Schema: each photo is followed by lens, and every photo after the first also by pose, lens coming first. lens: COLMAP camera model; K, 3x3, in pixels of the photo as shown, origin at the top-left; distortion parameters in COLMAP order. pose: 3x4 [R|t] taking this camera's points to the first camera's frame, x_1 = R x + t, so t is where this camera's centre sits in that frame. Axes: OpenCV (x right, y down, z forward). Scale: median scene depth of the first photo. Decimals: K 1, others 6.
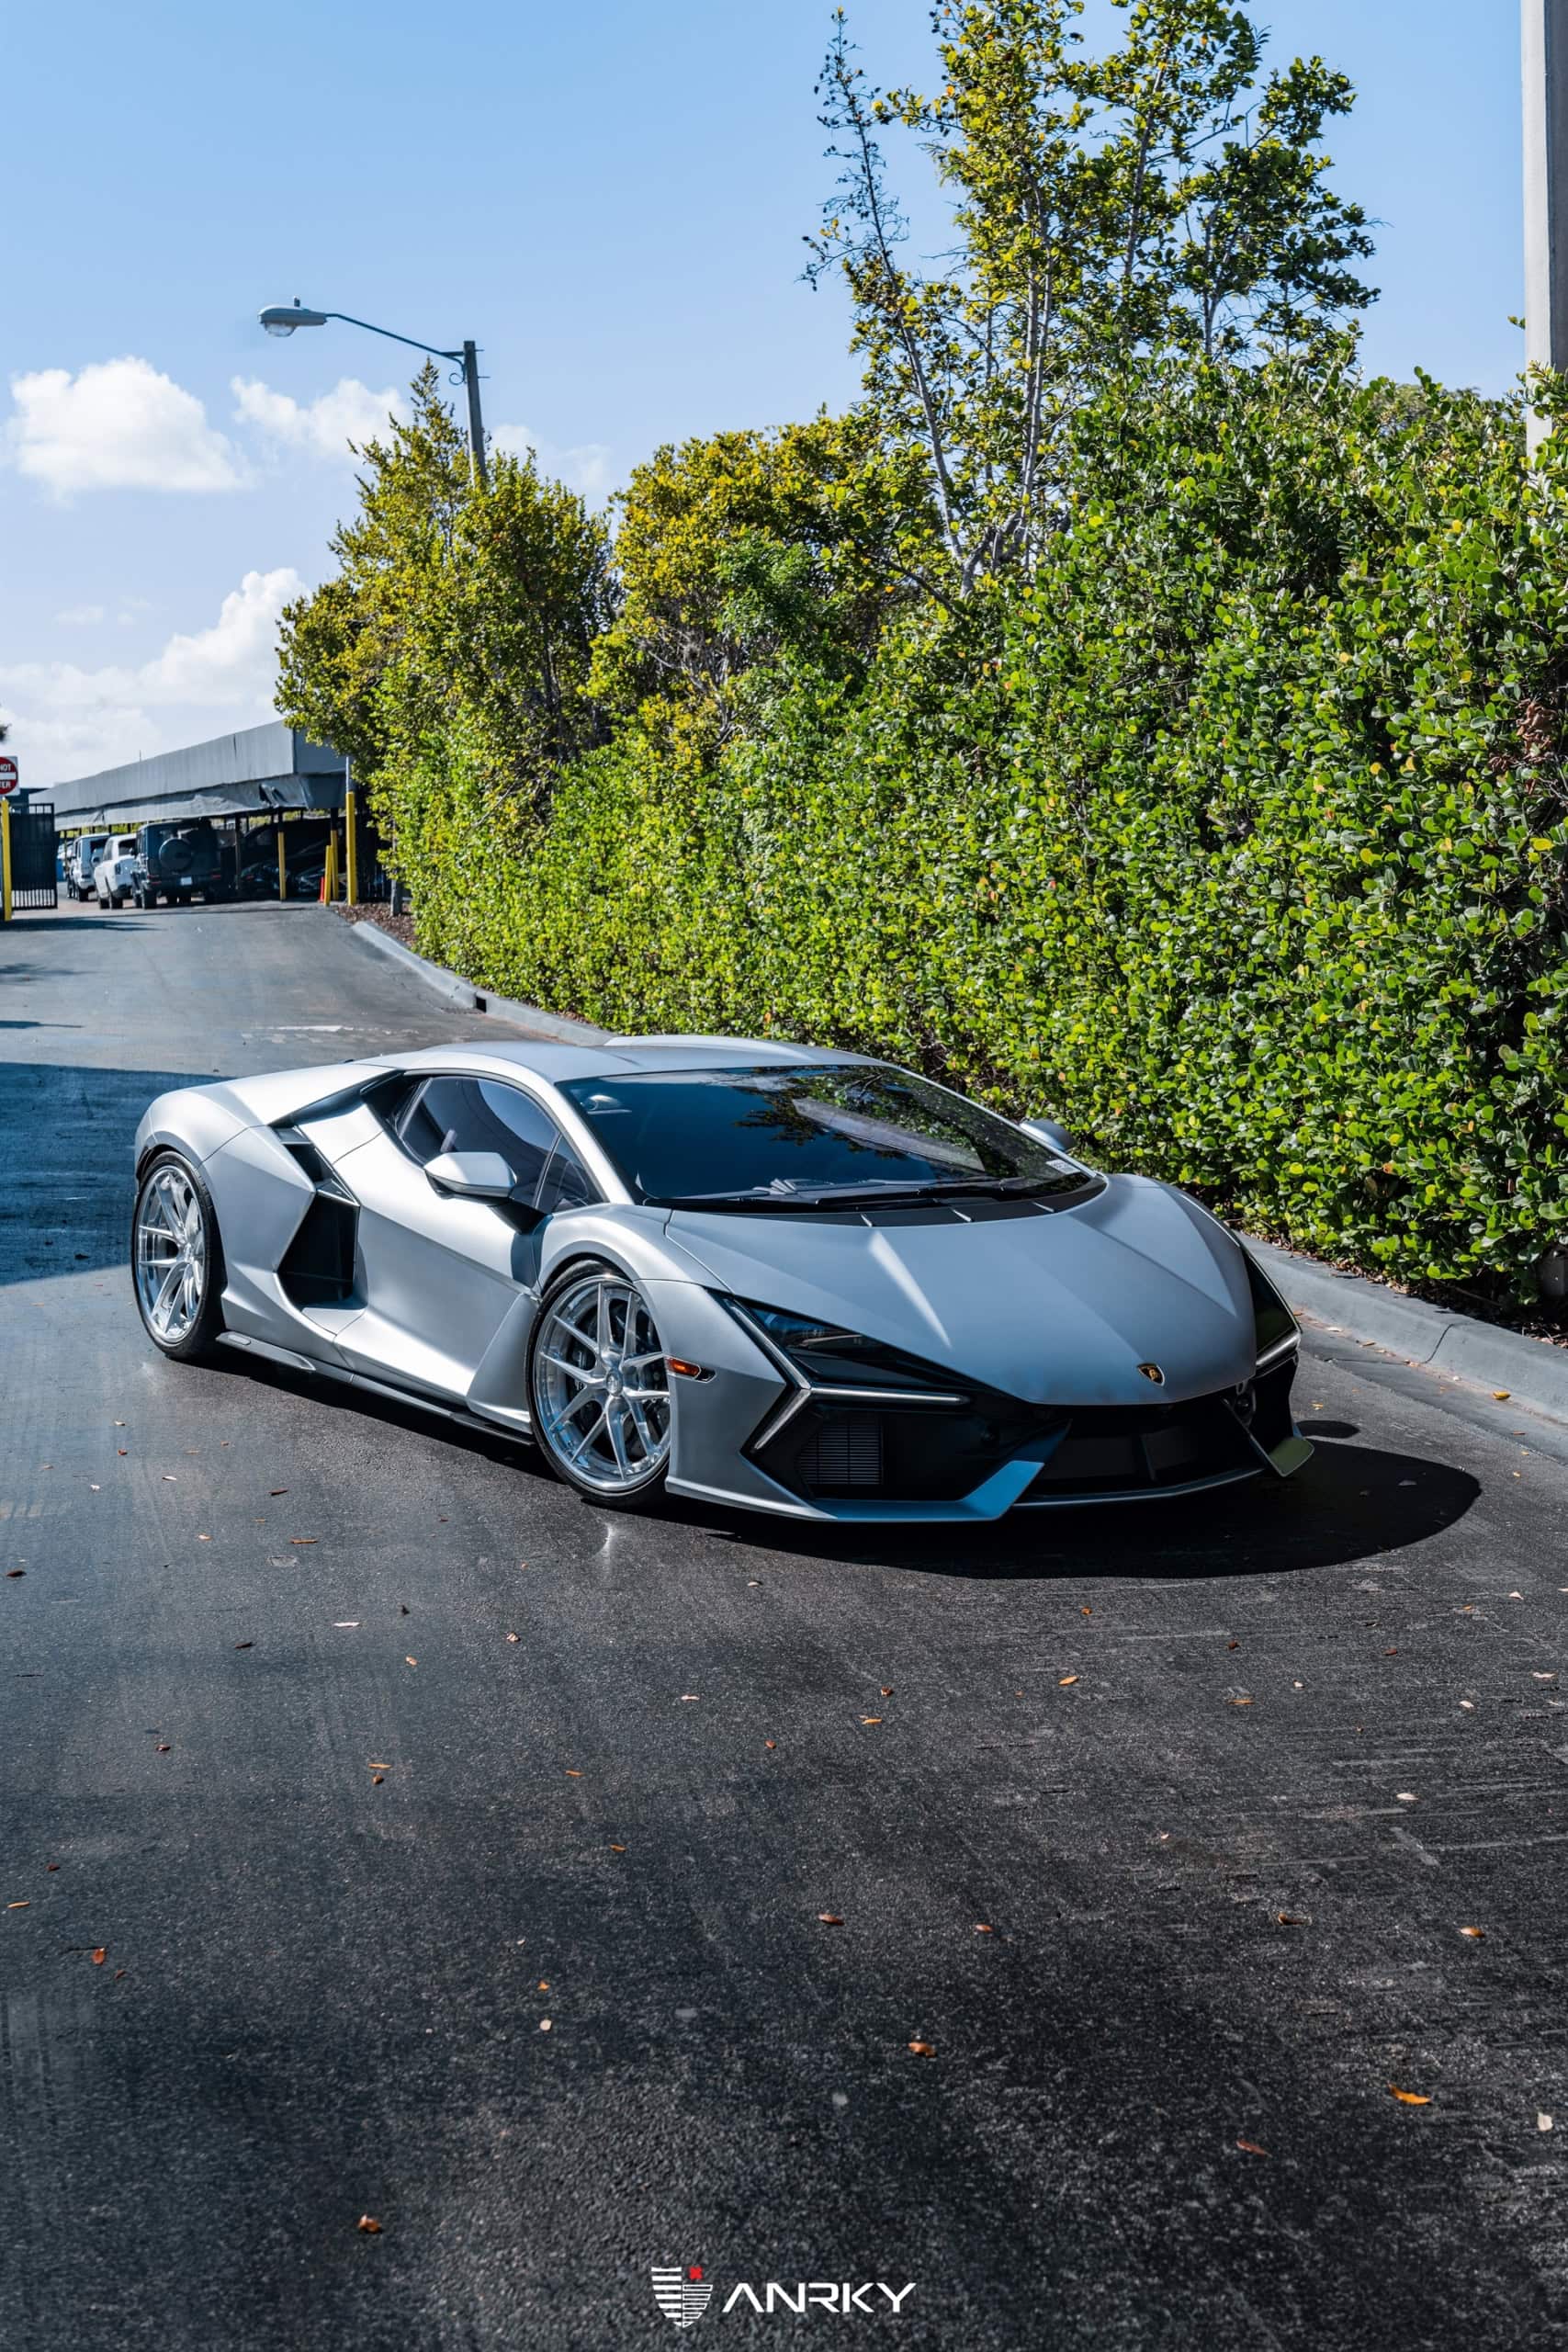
lens RADIAL K [[3147.3, 0, 780.3], [0, 3147.3, 1173.1], [0, 0, 1]] dist [0.058824, -0.054357]
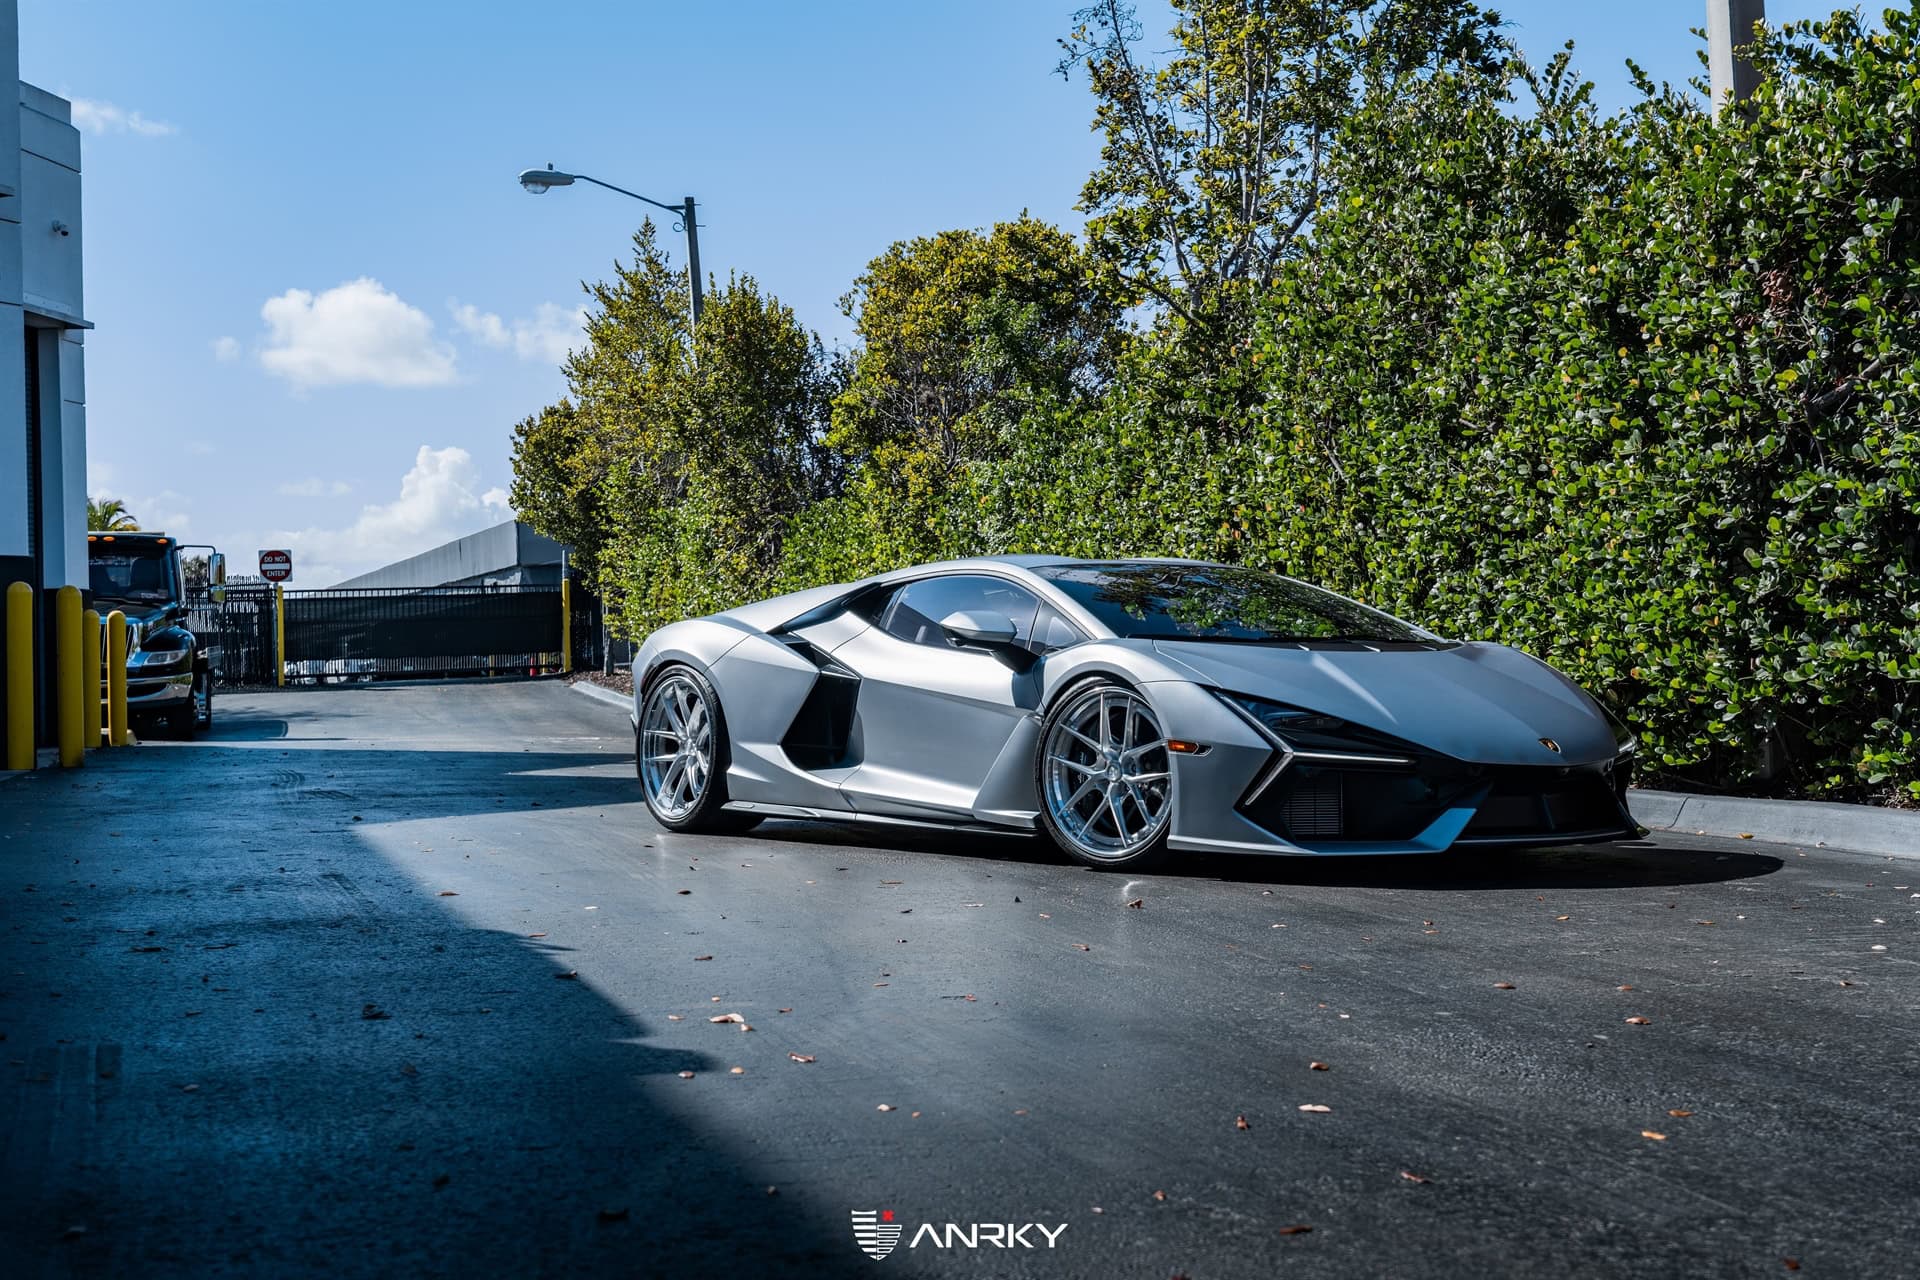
lens RADIAL K [[2637.7, 0, 983.7], [0, 2637.7, 642.9], [0, 0, 1]] dist [0.062837, -0.036828]
pose [[0.998738, -0.011492, 0.048882, -0.107319], [0.017057, 0.993219, -0.114997, 0.093319], [-0.047229, 0.115686, 0.992162, -0.038053]]
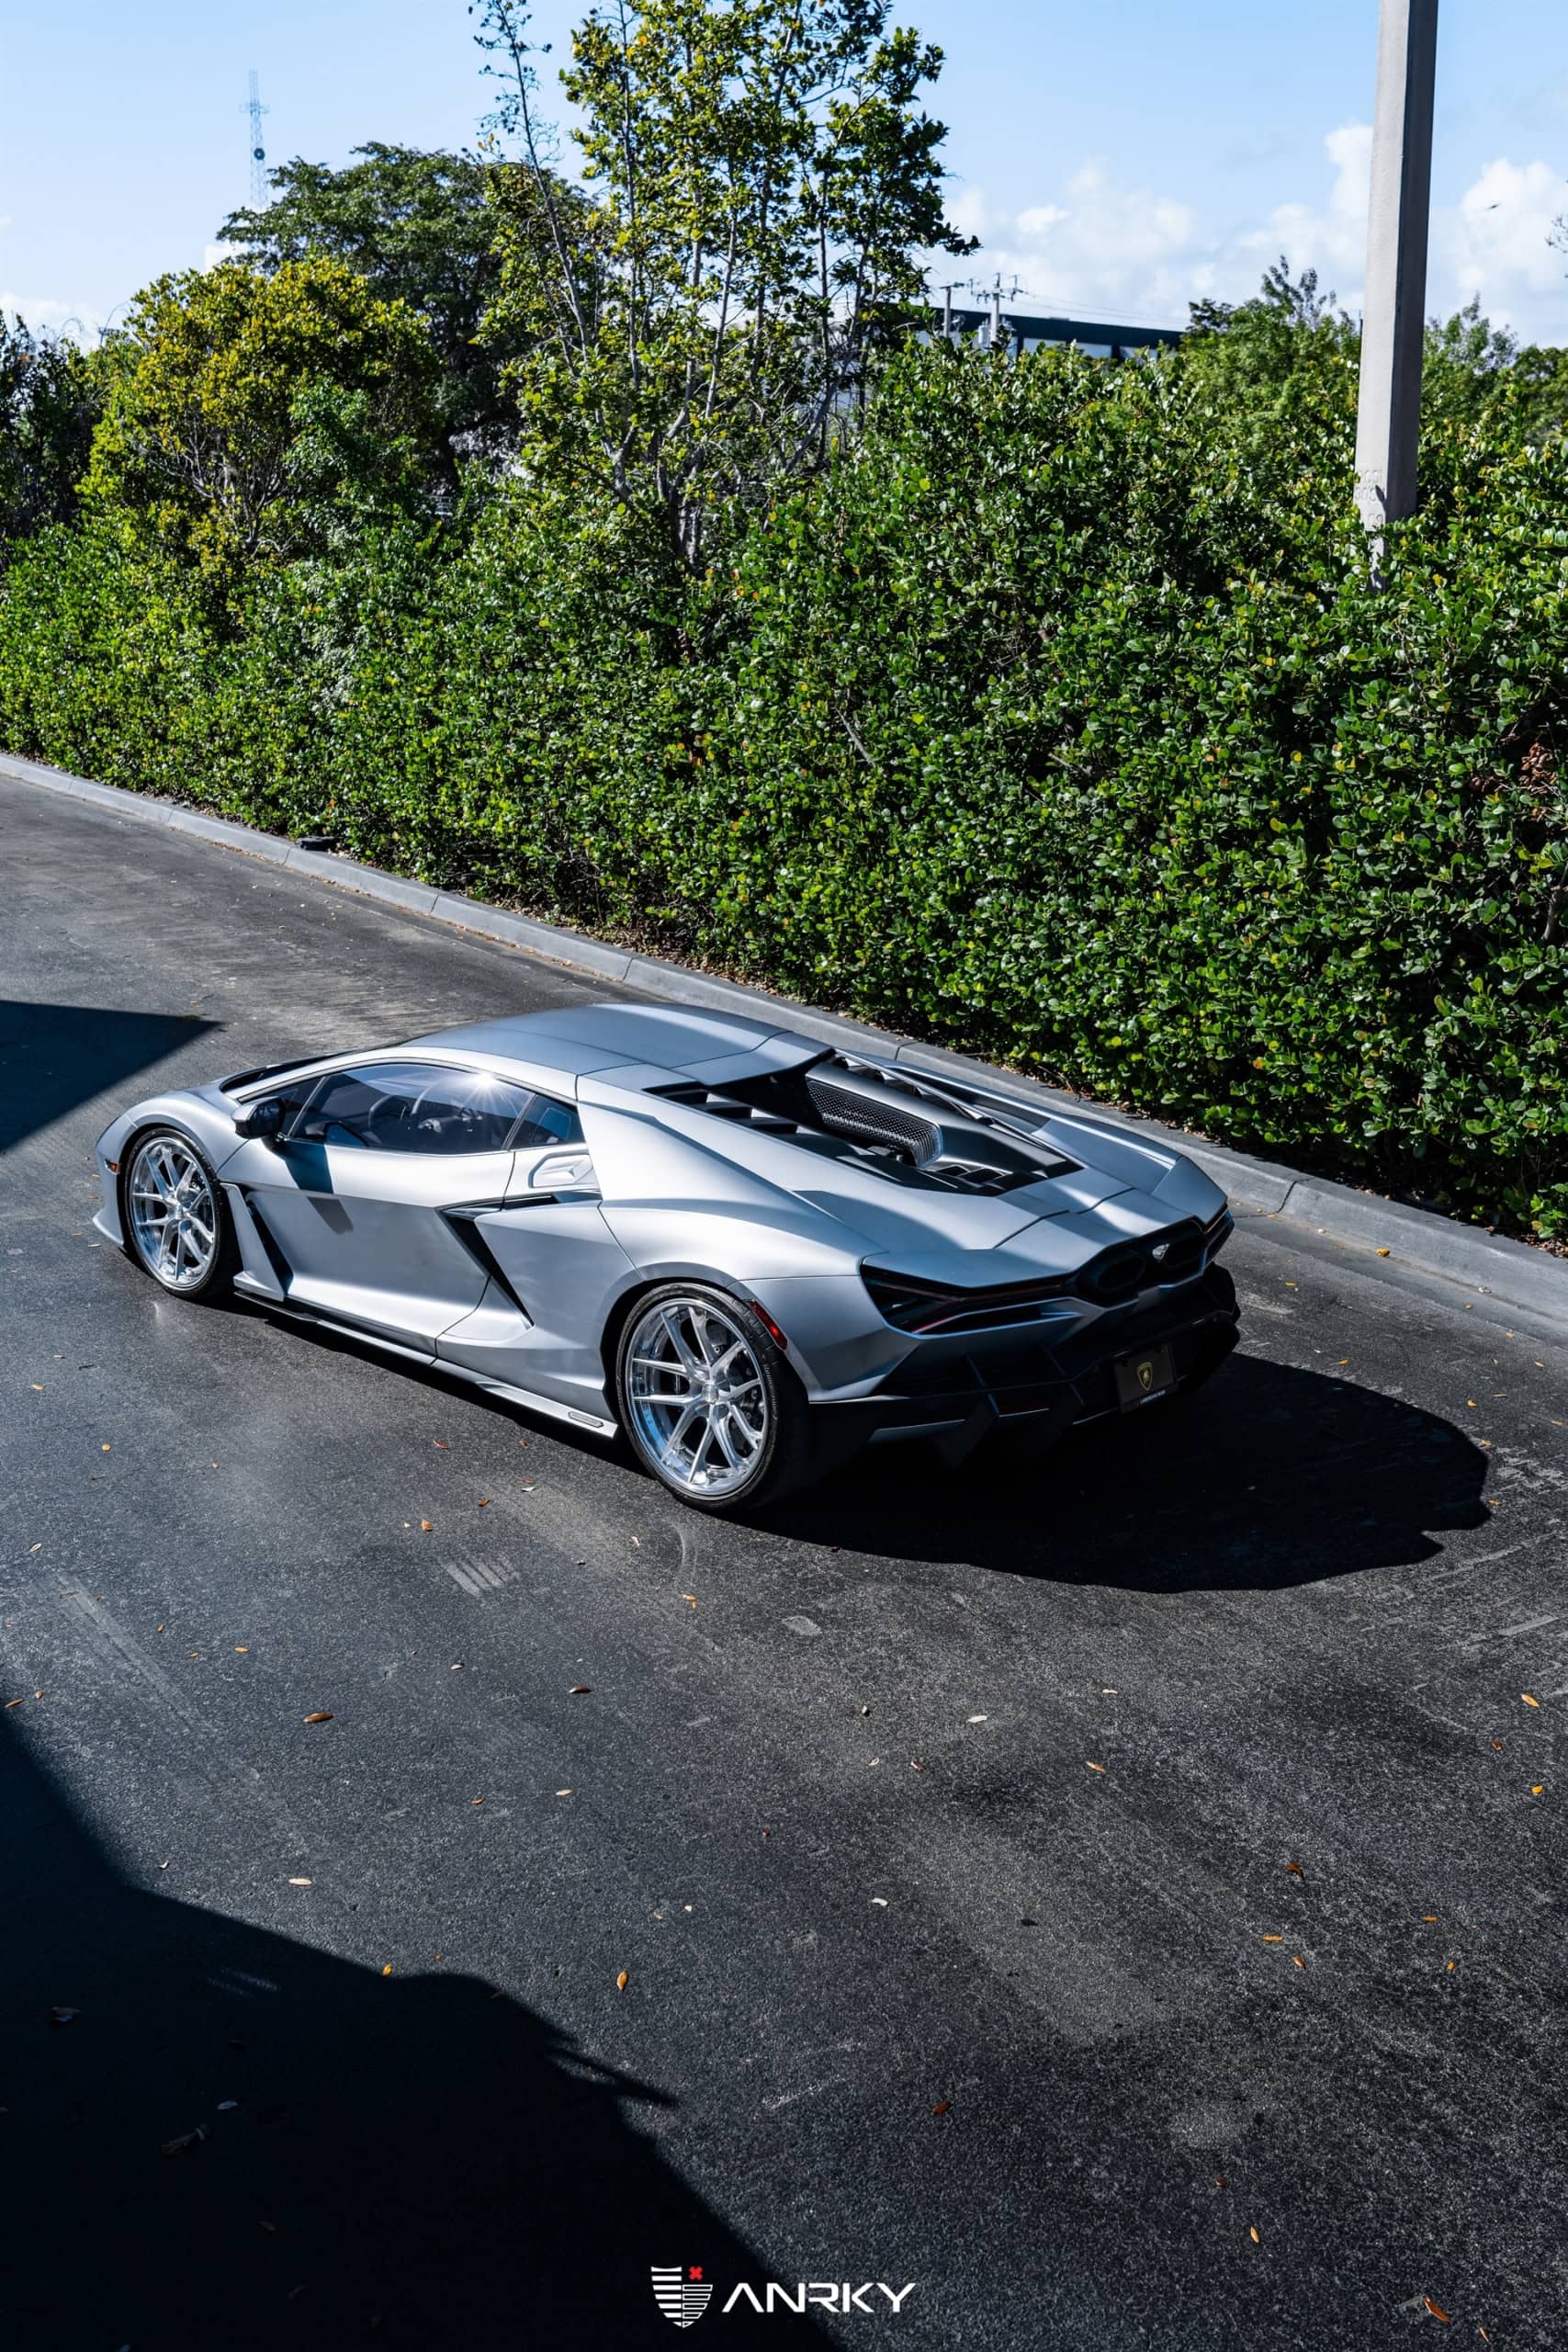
lens RADIAL K [[2377.5, 0, 795.2], [0, 2377.5, 1174.1], [0, 0, 1]] dist [0.037587, -0.003185]
pose [[0.938796, -0.077445, 0.335656, -0.271579], [0.019549, 0.984808, 0.172544, -0.112876], [-0.343919, -0.155422, 0.926047, 0.157633]]
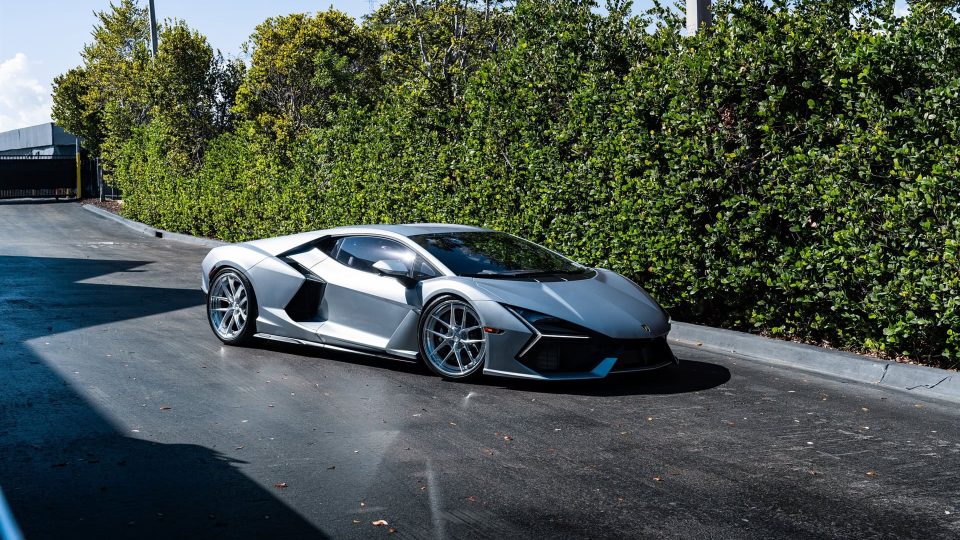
lens RADIAL K [[1216.7, 0, 495.3], [0, 1216.7, 271.4], [0, 0, 1]] dist [0.066515, 0.003790]
pose [[0.971608, -0.011720, 0.236308, -0.190836], [0.018991, 0.999413, -0.028514, 0.026513], [-0.235835, 0.032192, 0.971260, -0.054851]]
